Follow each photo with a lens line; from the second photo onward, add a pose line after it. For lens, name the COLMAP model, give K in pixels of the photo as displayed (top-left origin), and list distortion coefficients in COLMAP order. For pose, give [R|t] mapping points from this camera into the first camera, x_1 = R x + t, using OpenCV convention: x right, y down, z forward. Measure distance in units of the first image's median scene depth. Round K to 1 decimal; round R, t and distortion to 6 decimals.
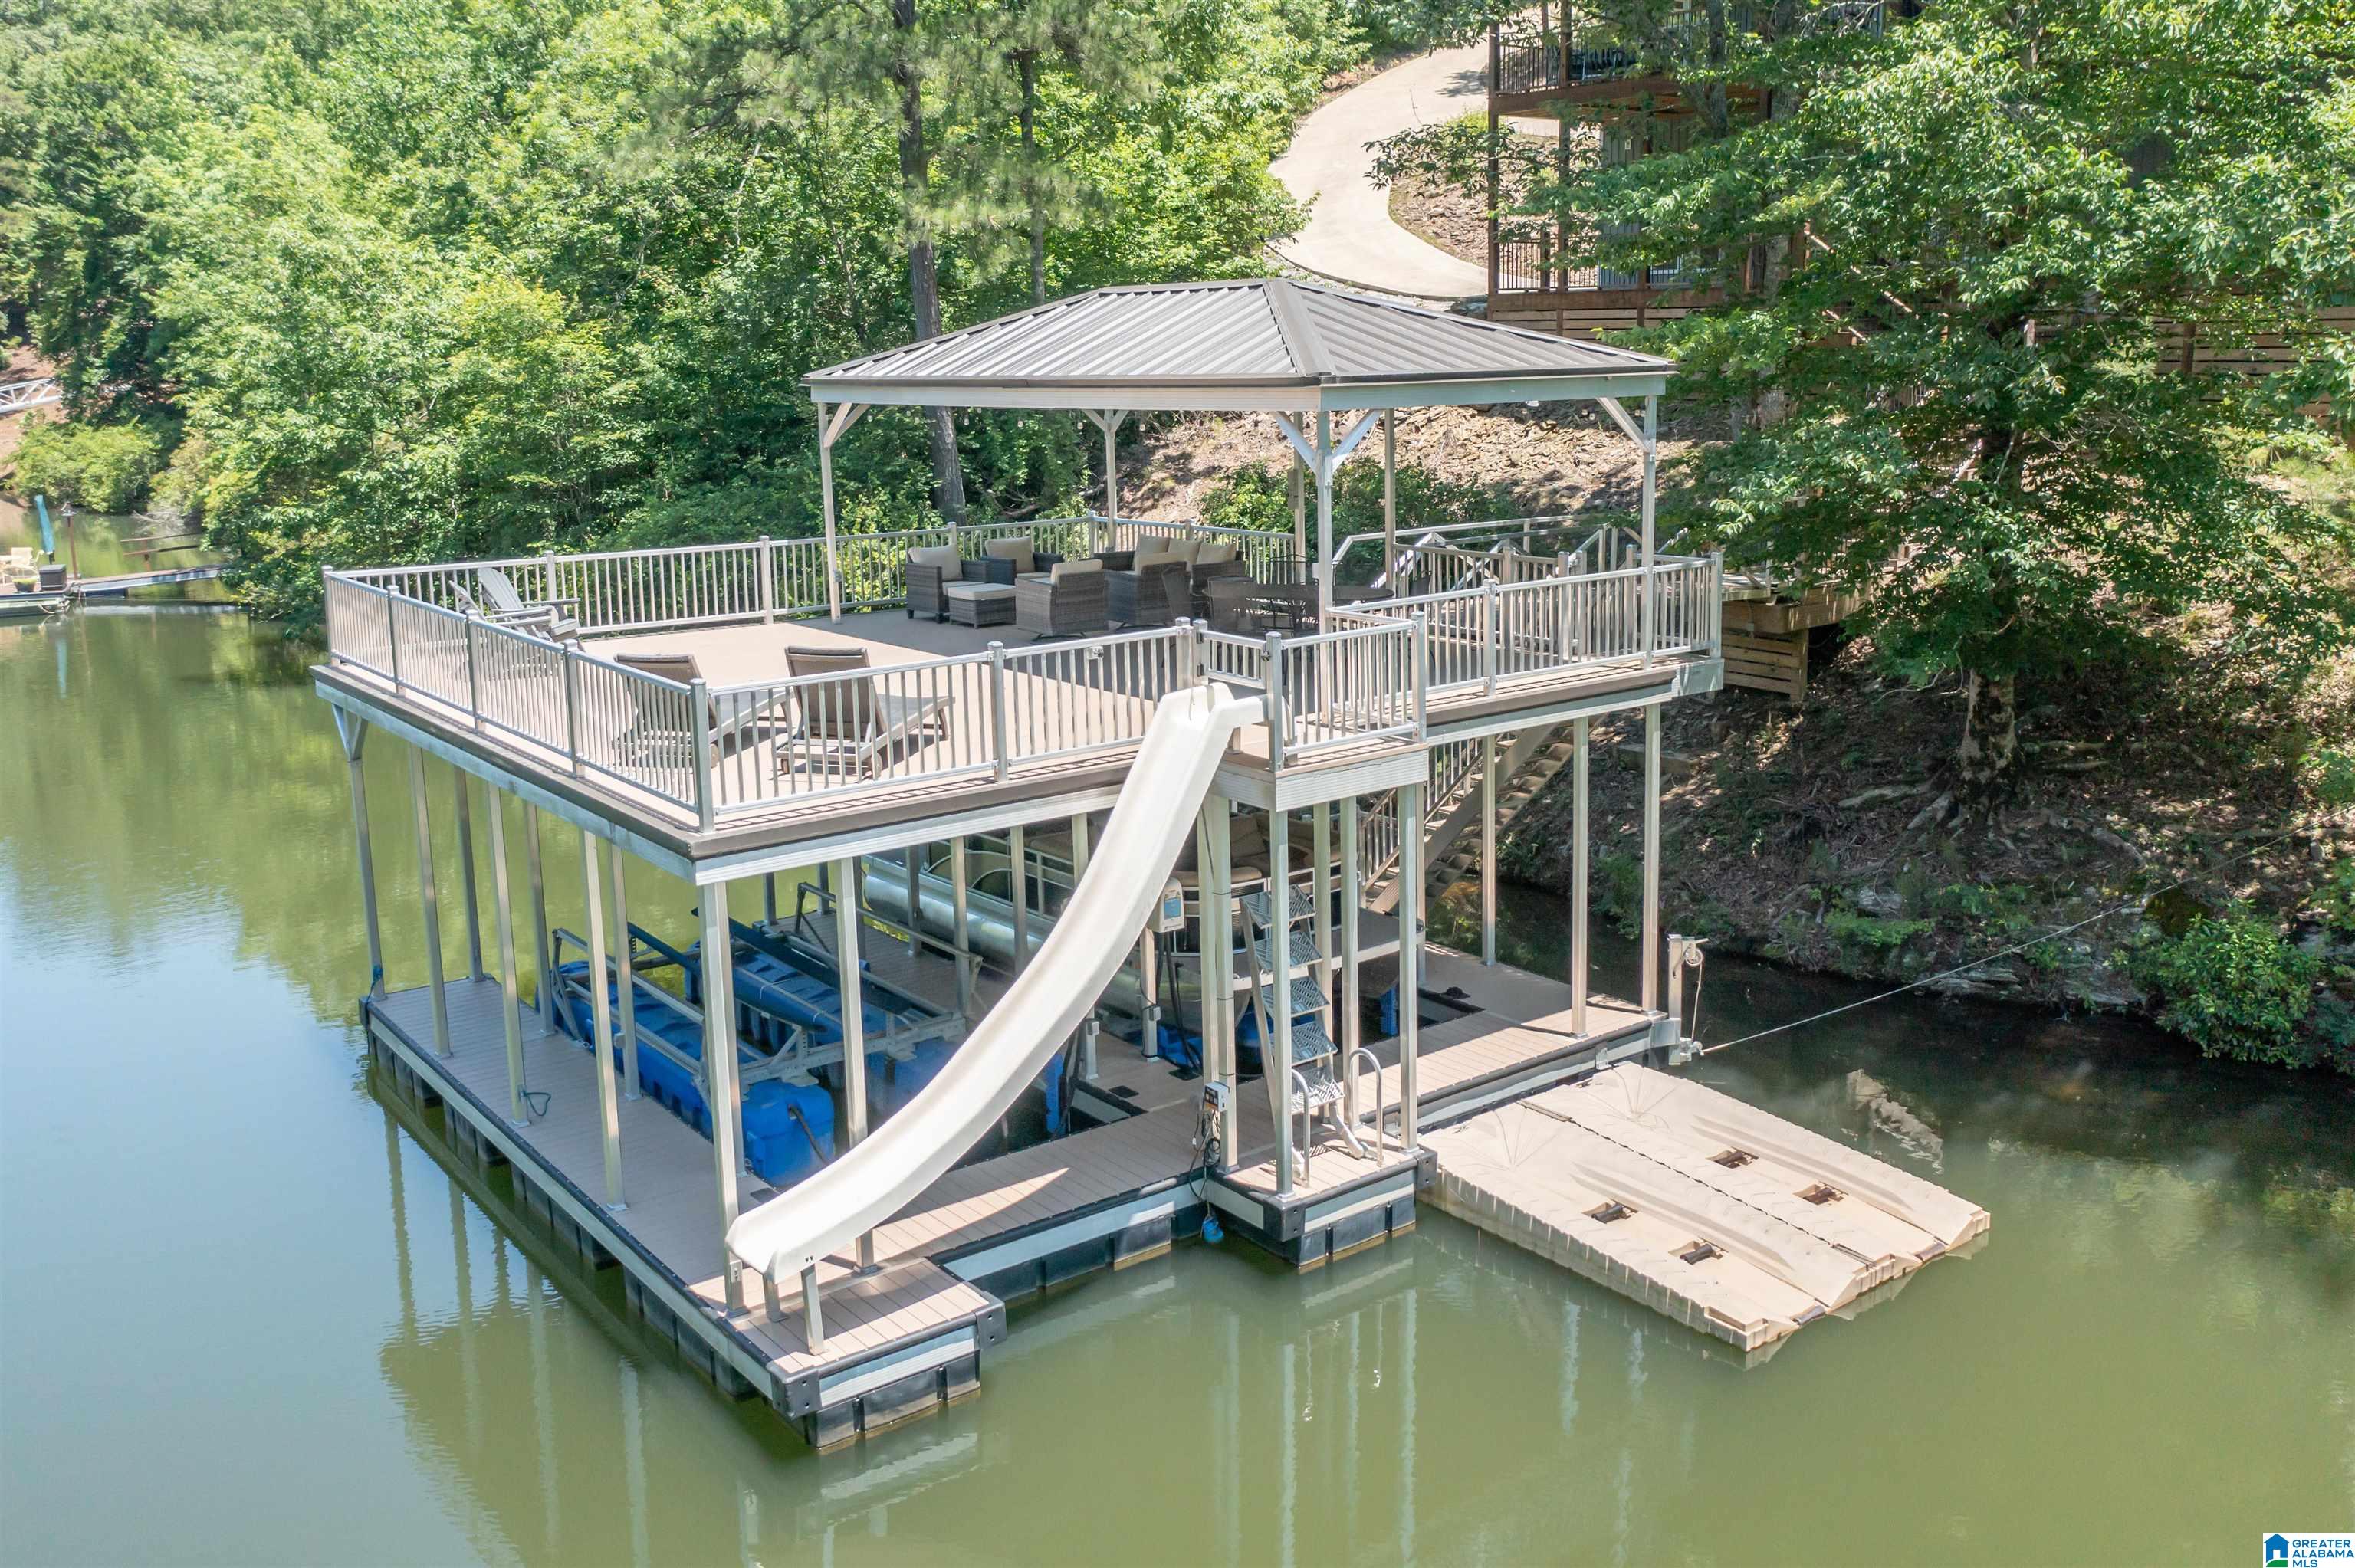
lens RADIAL K [[2006.6, 0, 1177.5], [0, 2006.6, 784.0], [0, 0, 1]] dist [-0.004840, -0.003389]
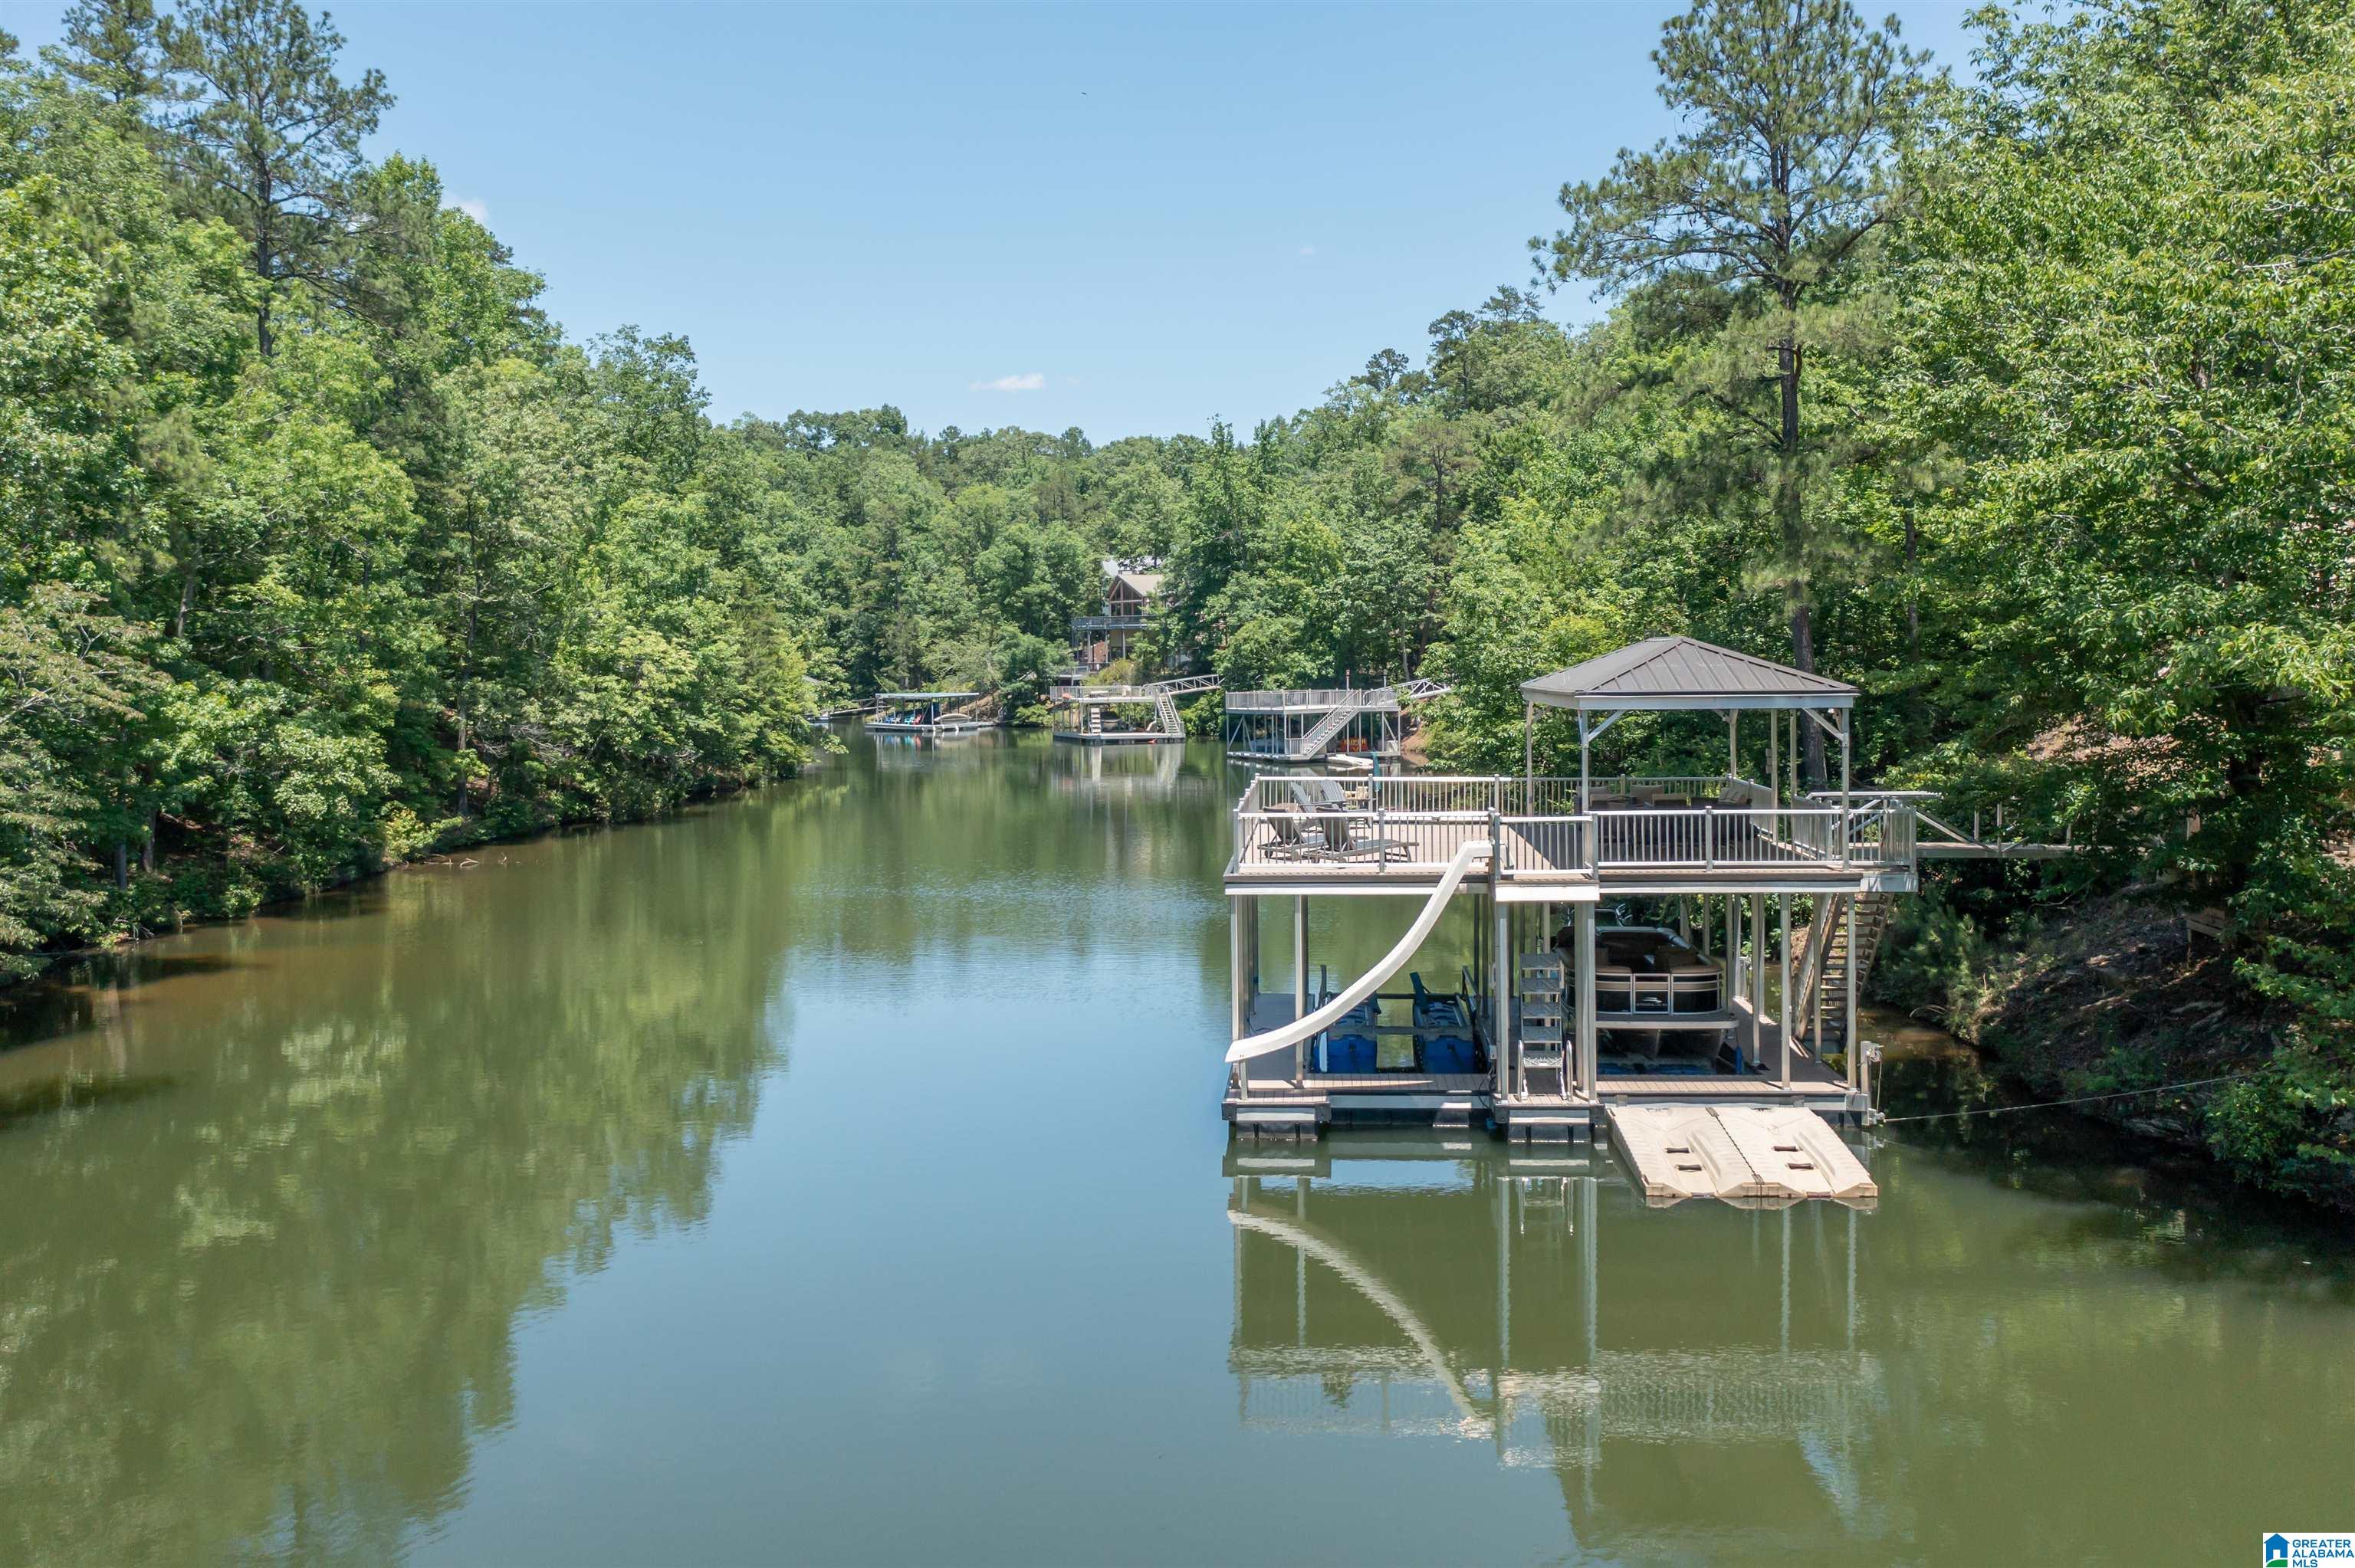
lens RADIAL K [[1880.5, 0, 1177.5], [0, 1880.5, 784.0], [0, 0, 1]] dist [-0.000781, 0.000821]
pose [[0.762598, 0.057718, -0.644293, 0.946777], [-0.145534, 0.985785, -0.083947, 0.095144], [0.630289, 0.157784, 0.760158, -0.634105]]
